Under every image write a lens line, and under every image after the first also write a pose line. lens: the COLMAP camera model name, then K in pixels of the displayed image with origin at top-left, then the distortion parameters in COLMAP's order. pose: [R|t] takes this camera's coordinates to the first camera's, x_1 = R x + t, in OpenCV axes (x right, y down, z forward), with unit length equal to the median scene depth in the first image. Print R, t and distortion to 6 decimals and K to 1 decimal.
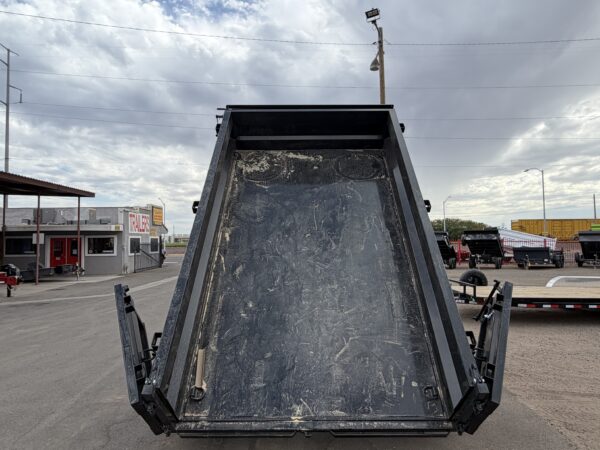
lens RADIAL K [[393.4, 0, 301.1], [0, 393.4, 225.2], [0, 0, 1]] dist [-0.003640, 0.001012]
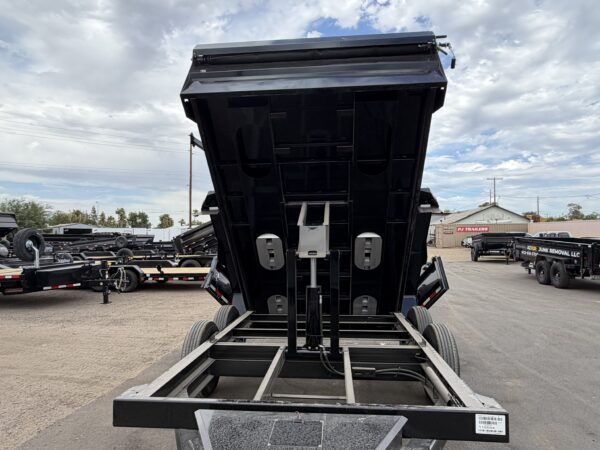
lens RADIAL K [[395.4, 0, 297.4], [0, 395.4, 224.2], [0, 0, 1]] dist [0.000296, 0.002506]
pose [[-0.996062, 0.016523, 0.087102, -0.002159], [0.010445, 0.997508, -0.069776, 0.017340], [-0.088038, -0.068591, -0.993753, 0.379122]]
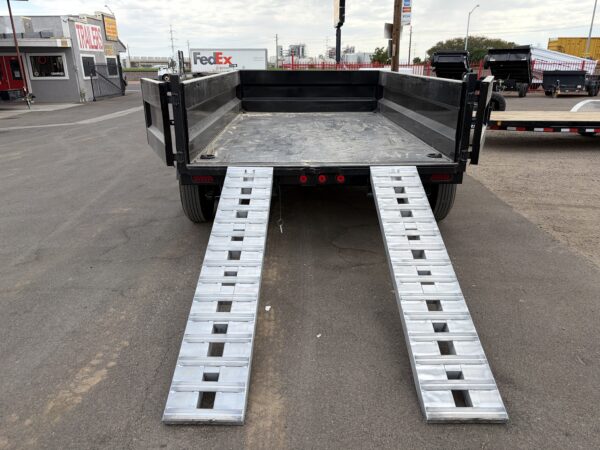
lens RADIAL K [[453.9, 0, 300.0], [0, 453.9, 225.0], [0, 0, 1]] dist [0.046247, -0.051168]
pose [[0.999701, -0.005875, 0.023743, -0.007341], [-0.003229, 0.930526, 0.366212, 0.007663], [-0.024245, -0.366179, 0.930228, -0.022418]]
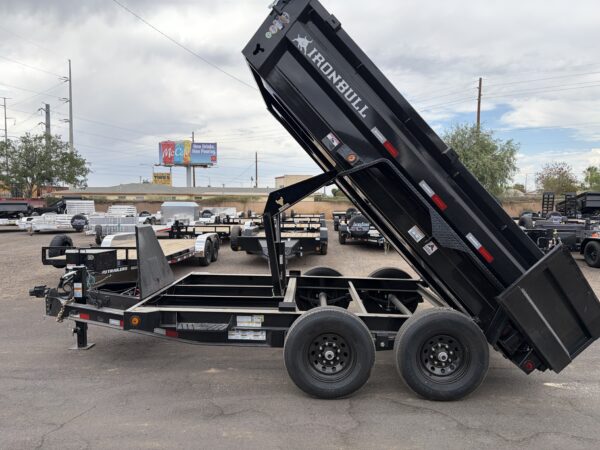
lens RADIAL K [[453.9, 0, 300.0], [0, 453.9, 225.0], [0, 0, 1]] dist [0.046247, -0.051168]
pose [[0.013926, -0.046311, 0.998830, -0.206587], [-0.048975, 0.997696, 0.046941, 0.011828], [-0.998703, -0.049572, 0.011626, 0.216934]]
